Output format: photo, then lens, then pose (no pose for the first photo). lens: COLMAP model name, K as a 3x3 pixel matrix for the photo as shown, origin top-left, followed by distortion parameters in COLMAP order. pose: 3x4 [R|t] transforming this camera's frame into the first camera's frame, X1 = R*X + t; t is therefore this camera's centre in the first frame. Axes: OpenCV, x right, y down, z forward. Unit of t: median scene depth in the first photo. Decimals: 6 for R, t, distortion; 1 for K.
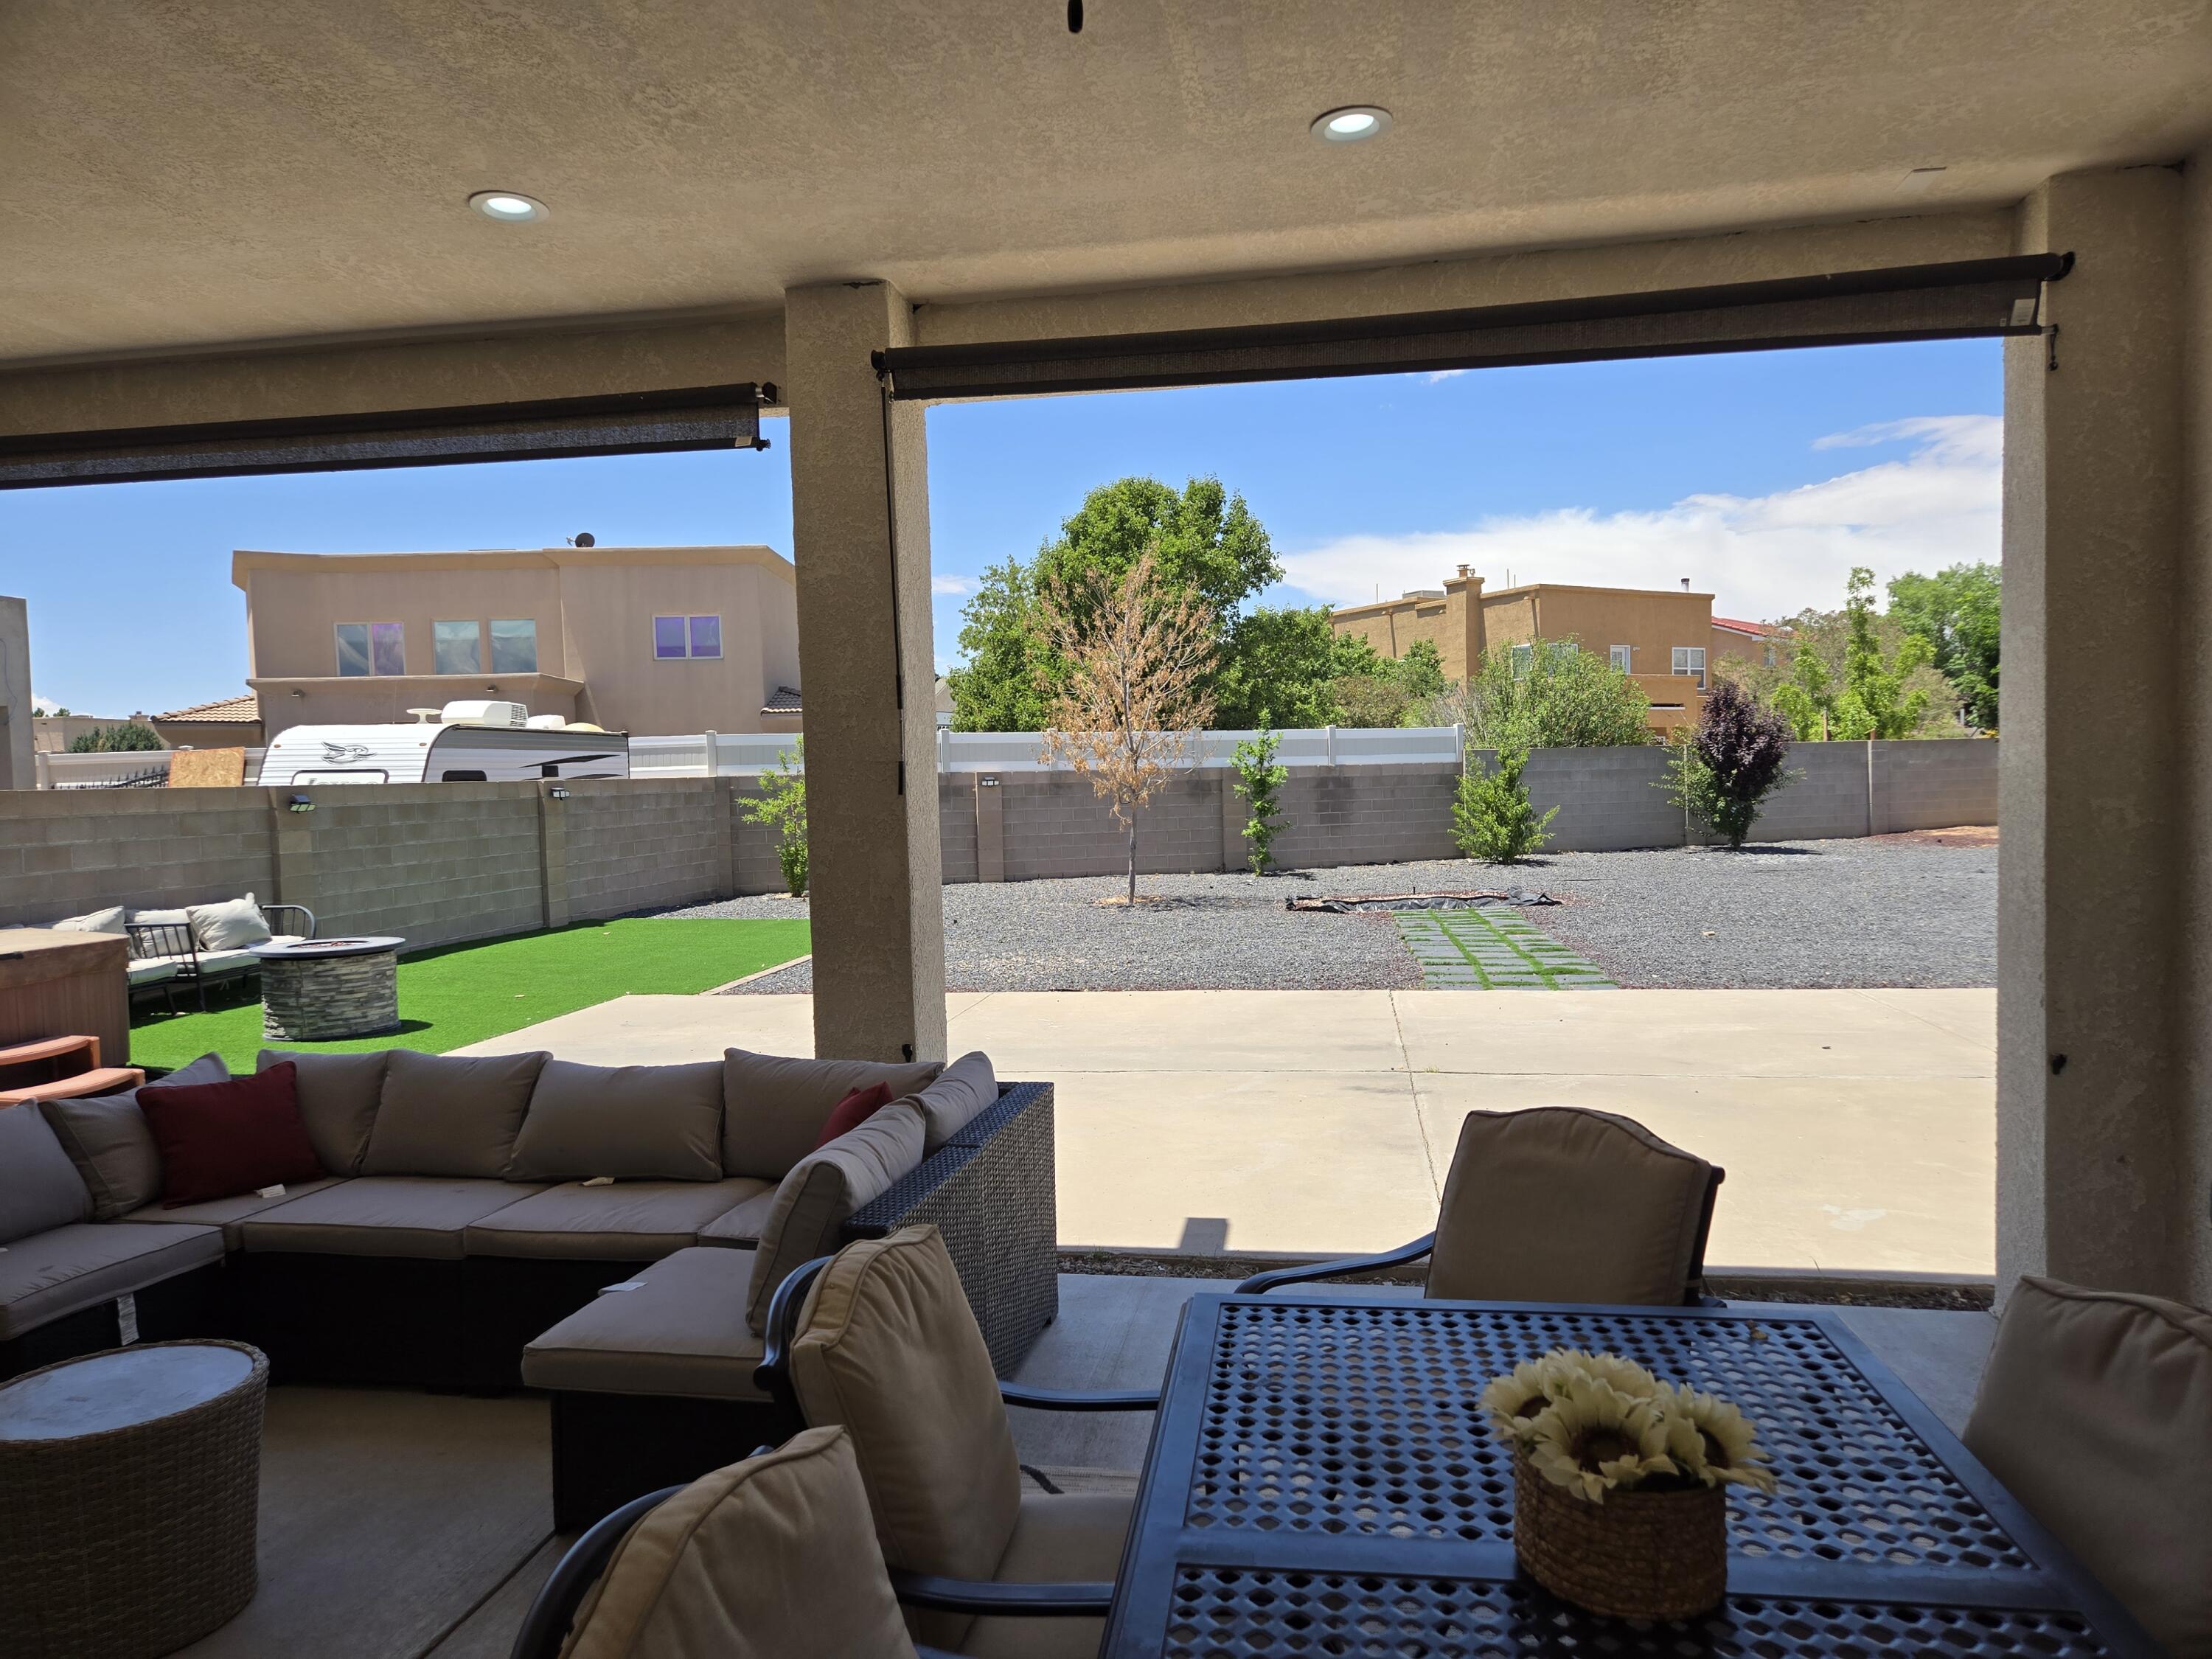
lens RADIAL K [[1470.9, 0, 1107.7], [0, 1470.9, 851.2], [0, 0, 1]] dist [0.084043, -0.070227]
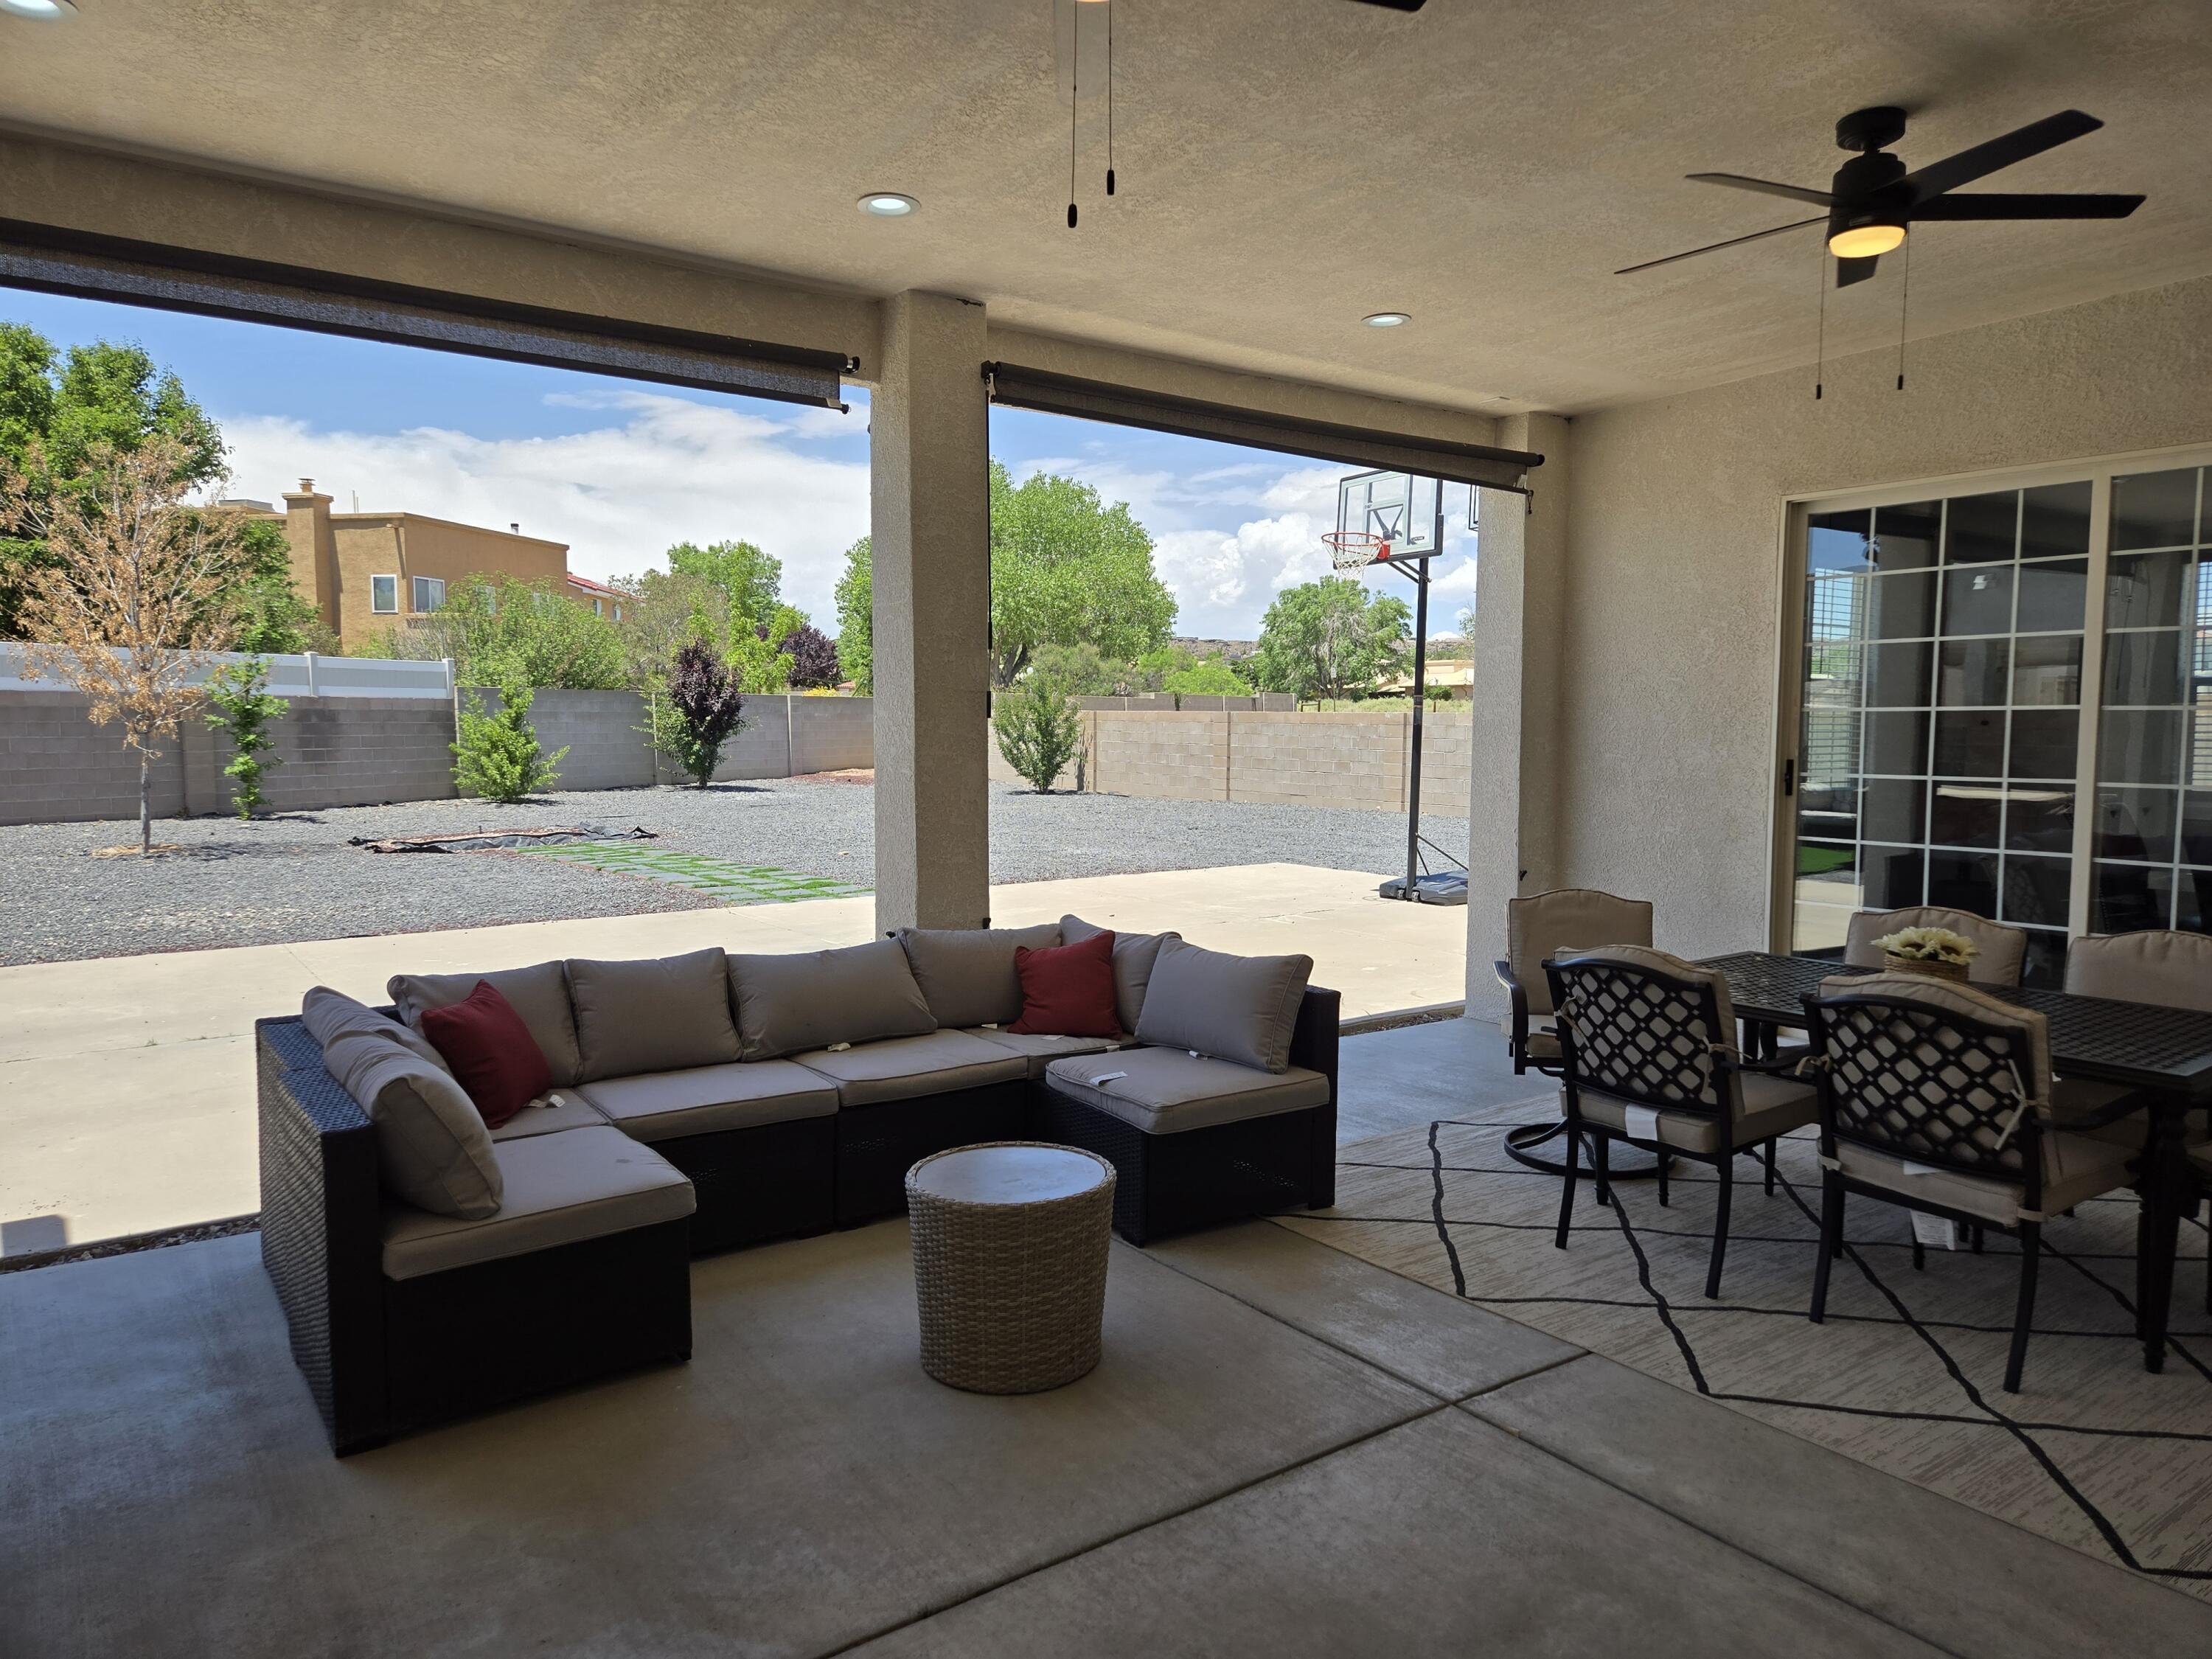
lens RADIAL K [[1470.9, 0, 1119.0], [0, 1470.9, 829.4], [0, 0, 1]] dist [0.084043, -0.070227]
pose [[0.693702, -0.025725, 0.719803, -0.284458], [0.010206, 0.999613, 0.025889, 0.007316], [-0.720190, -0.010613, 0.693695, 0.015162]]
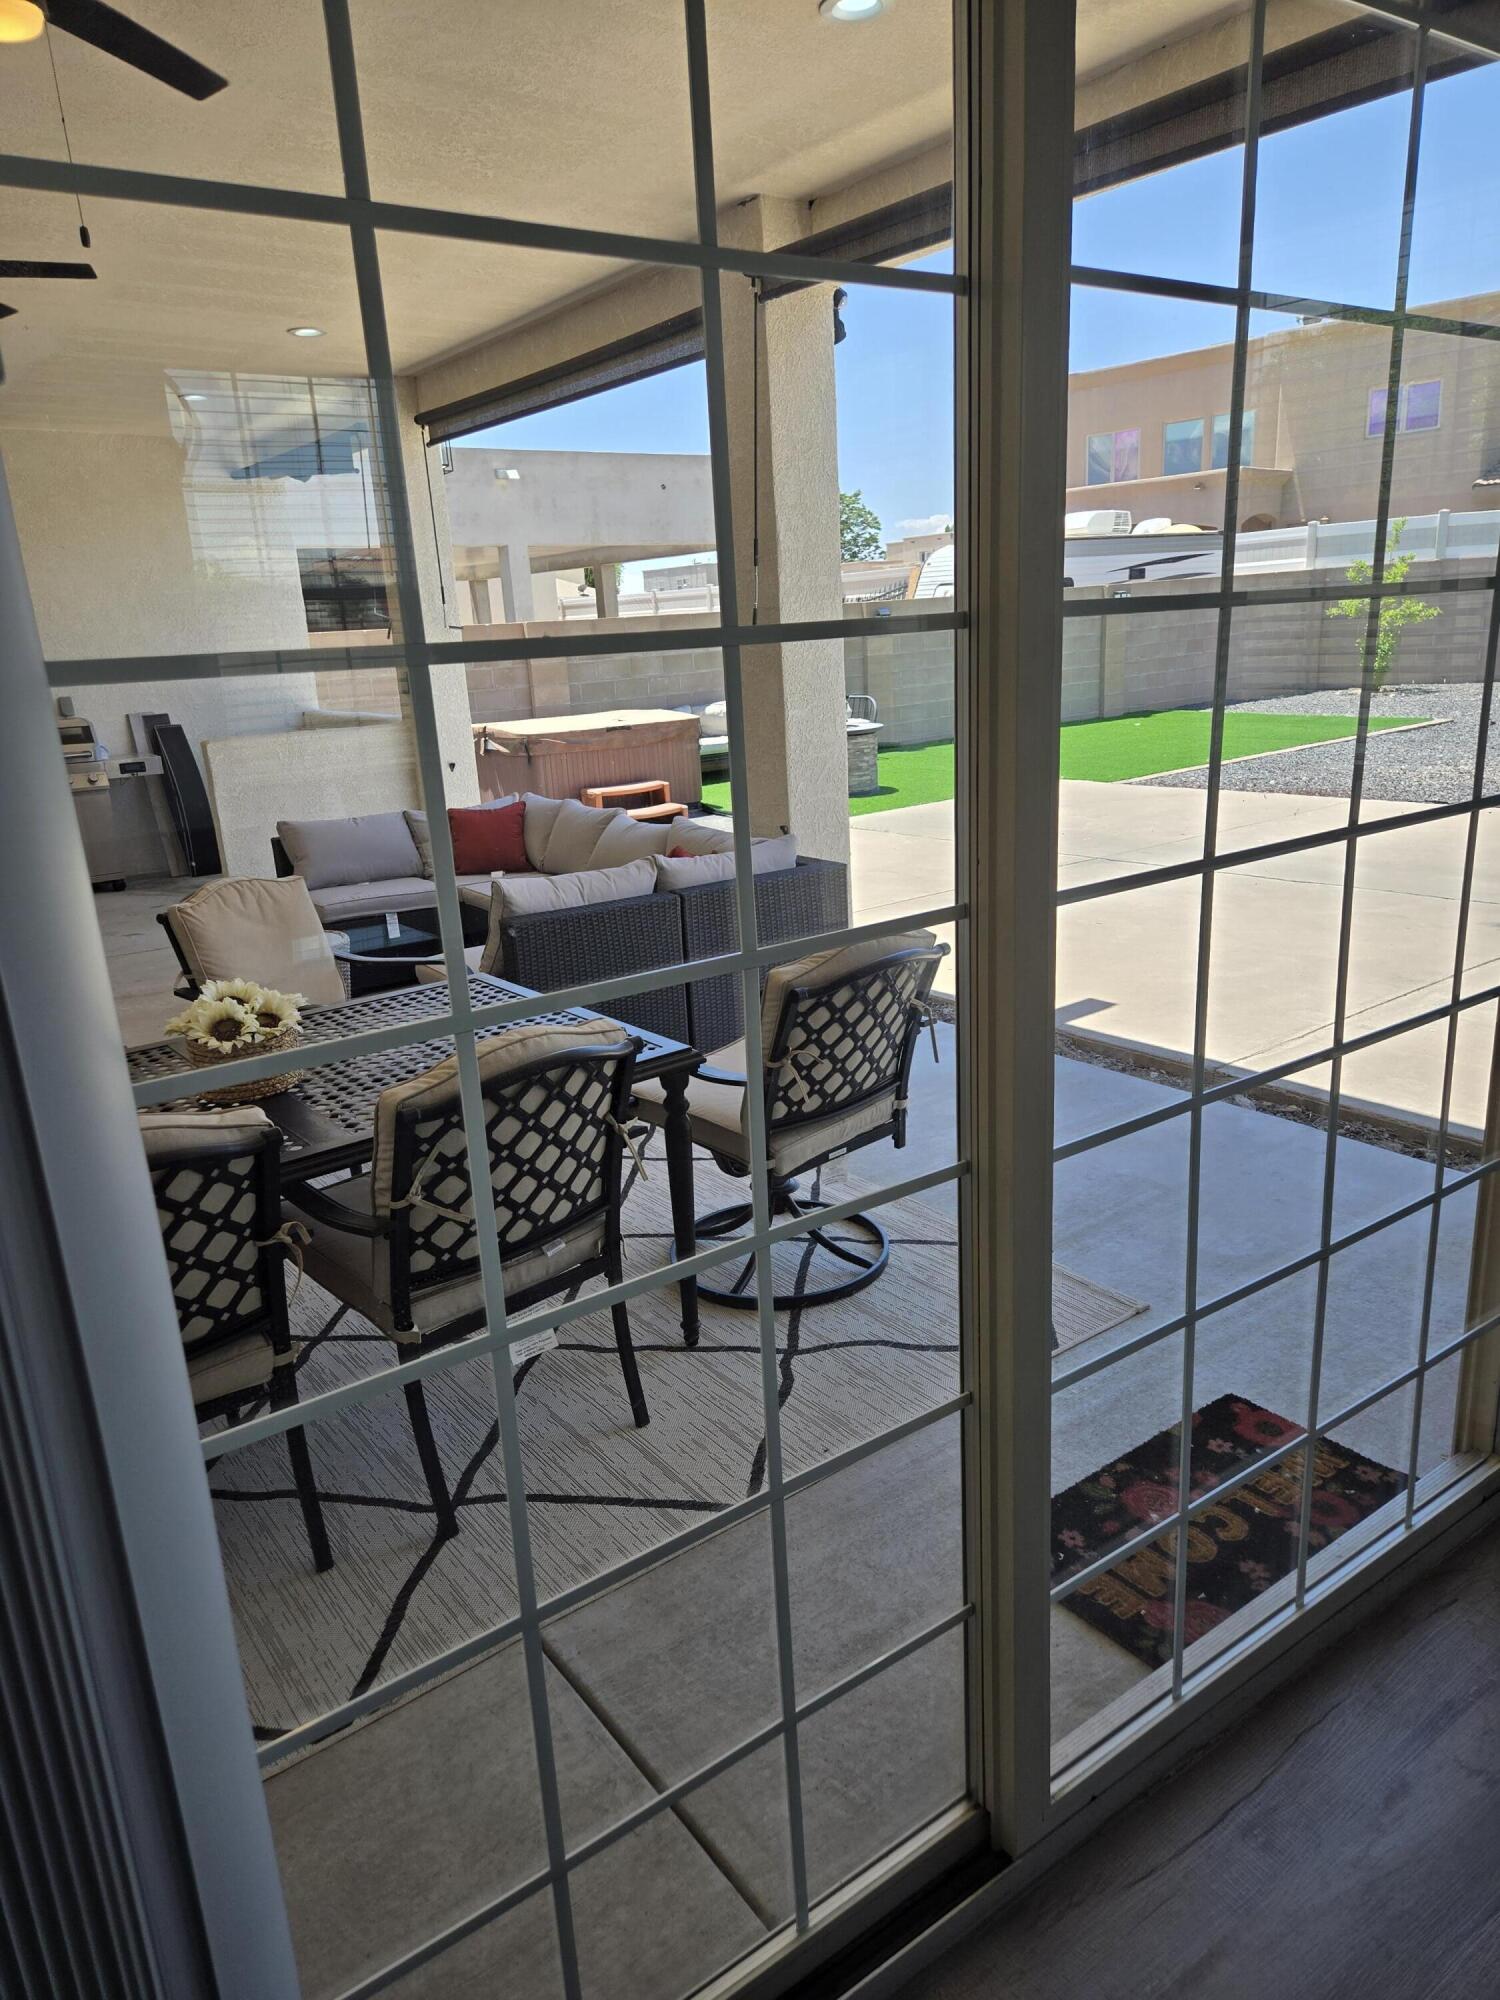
lens RADIAL K [[1330.0, 0, 742.6], [0, 1330.0, 1013.2], [0, 0, 1]] dist [0.084043, -0.070227]
pose [[0.716854, 0.184040, -0.672495, 0.207125], [0.003634, 0.963534, 0.267562, -0.009613], [0.697214, -0.194247, 0.690044, 0.026168]]
